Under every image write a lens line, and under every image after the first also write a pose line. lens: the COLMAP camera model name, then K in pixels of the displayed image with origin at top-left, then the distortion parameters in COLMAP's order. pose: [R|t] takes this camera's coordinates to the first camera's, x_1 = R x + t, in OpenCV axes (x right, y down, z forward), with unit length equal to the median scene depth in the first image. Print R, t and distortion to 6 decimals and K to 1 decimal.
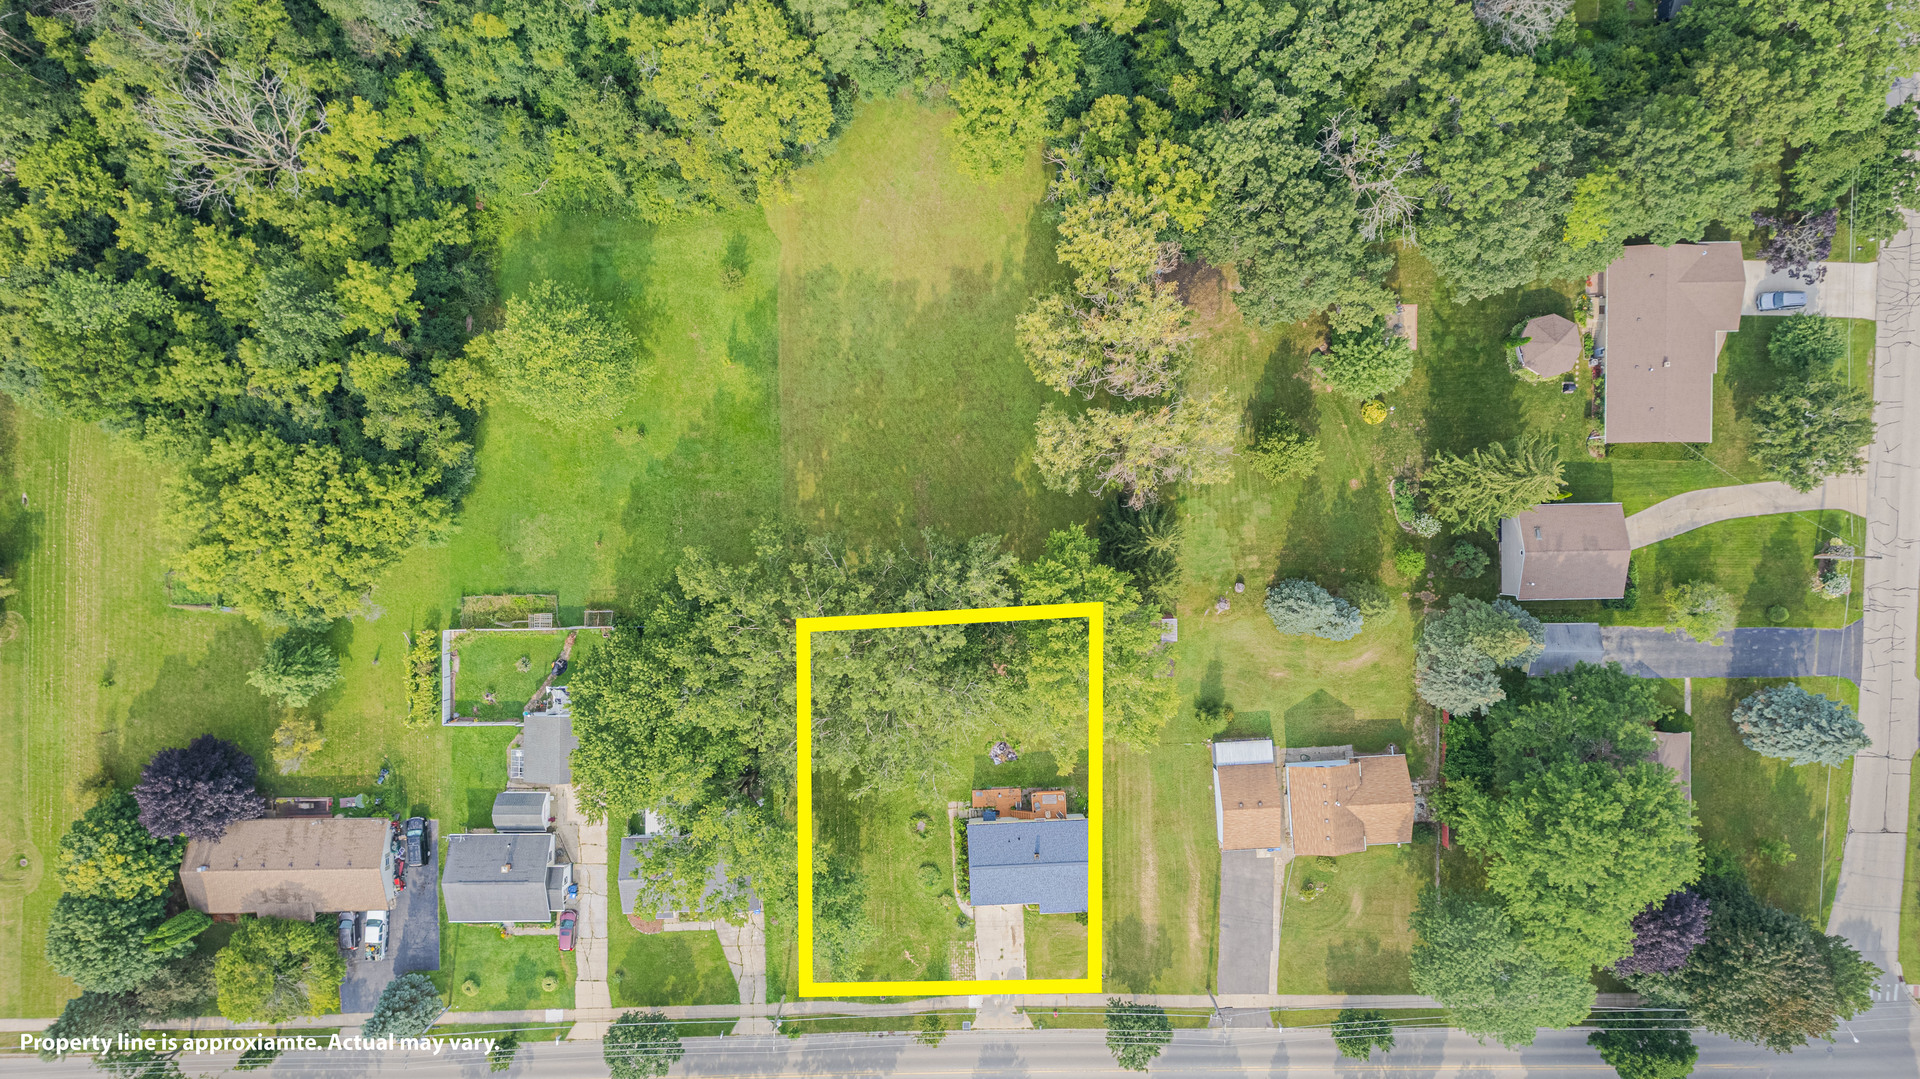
lens RADIAL K [[1186.9, 0, 961.3], [0, 1186.9, 550.5], [0, 0, 1]] dist [0.066303, -0.059254]
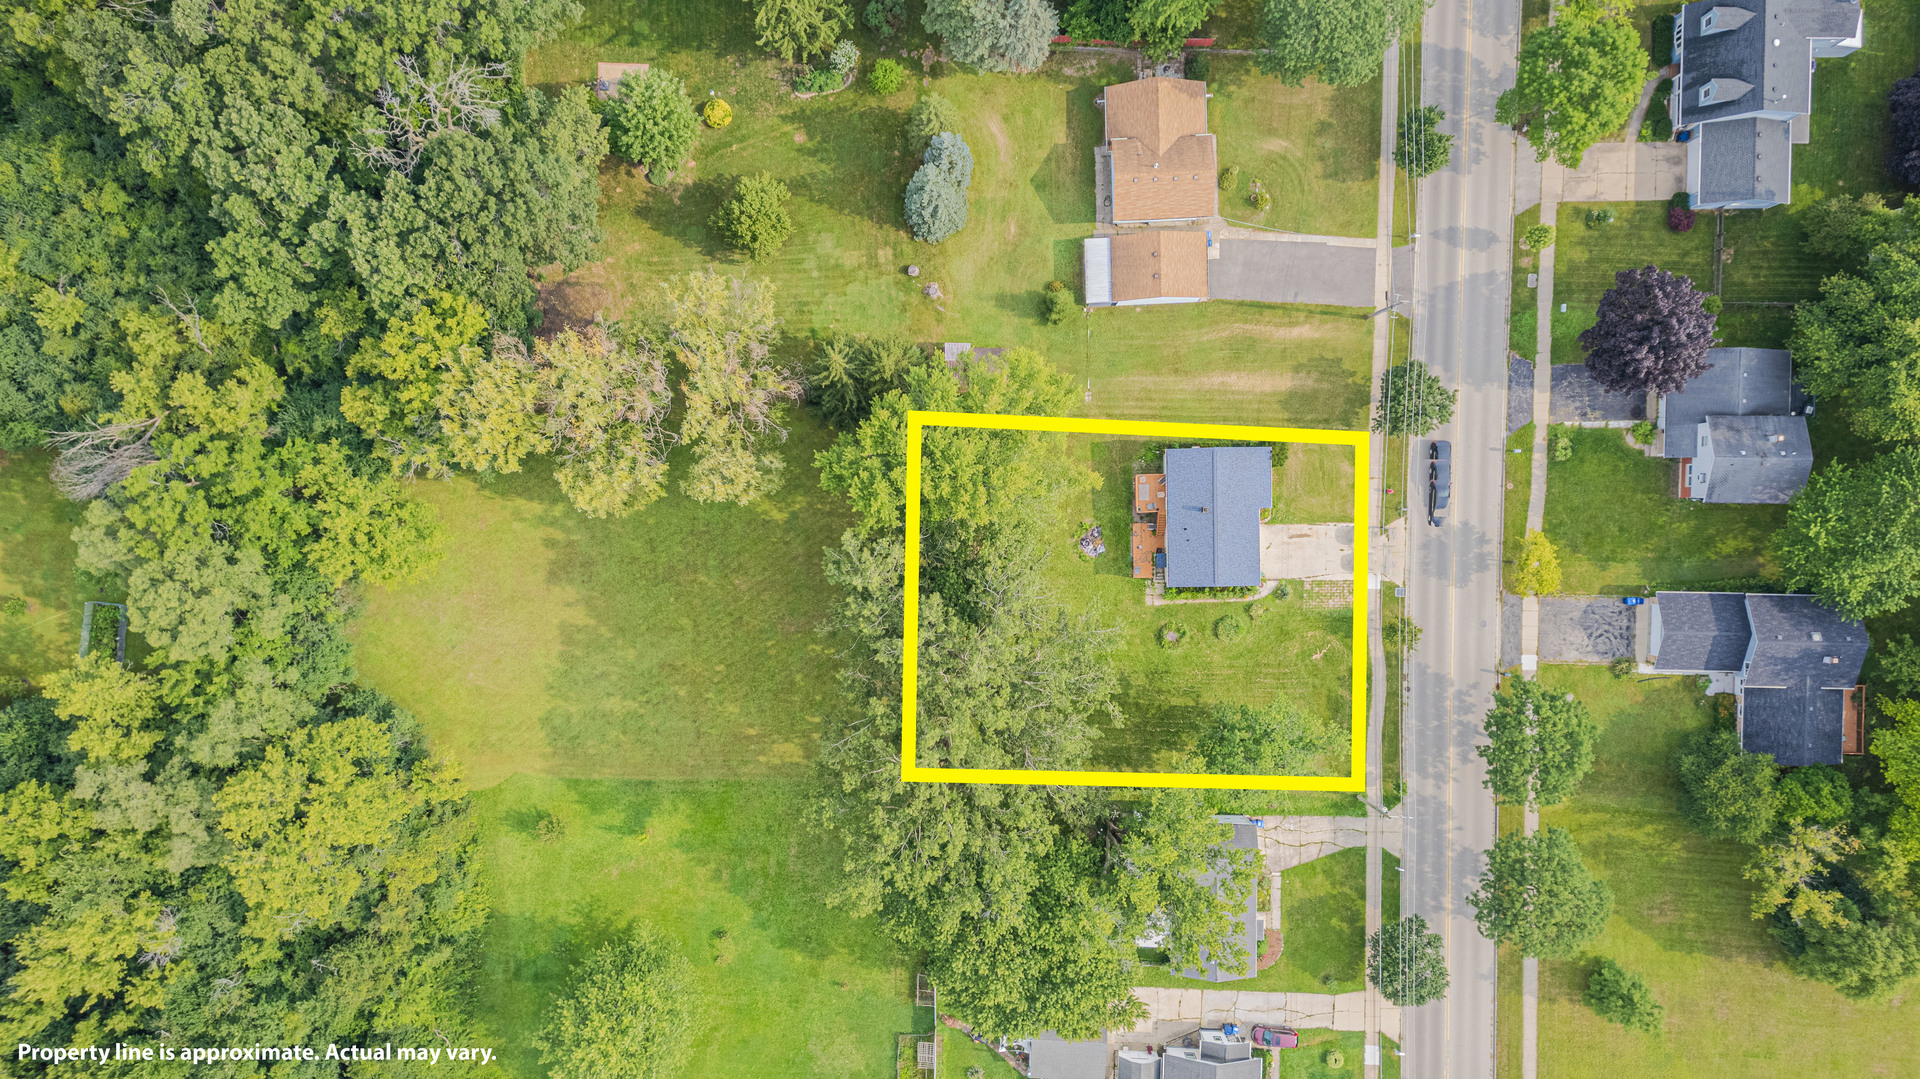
lens RADIAL K [[1186.9, 0, 961.3], [0, 1186.9, 550.5], [0, 0, 1]] dist [0.066303, -0.059254]
pose [[0.029215, -0.999335, -0.021839, 0.049209], [0.999116, 0.029855, -0.029580, 0.107210], [0.030212, -0.020955, 0.999324, 0.118028]]
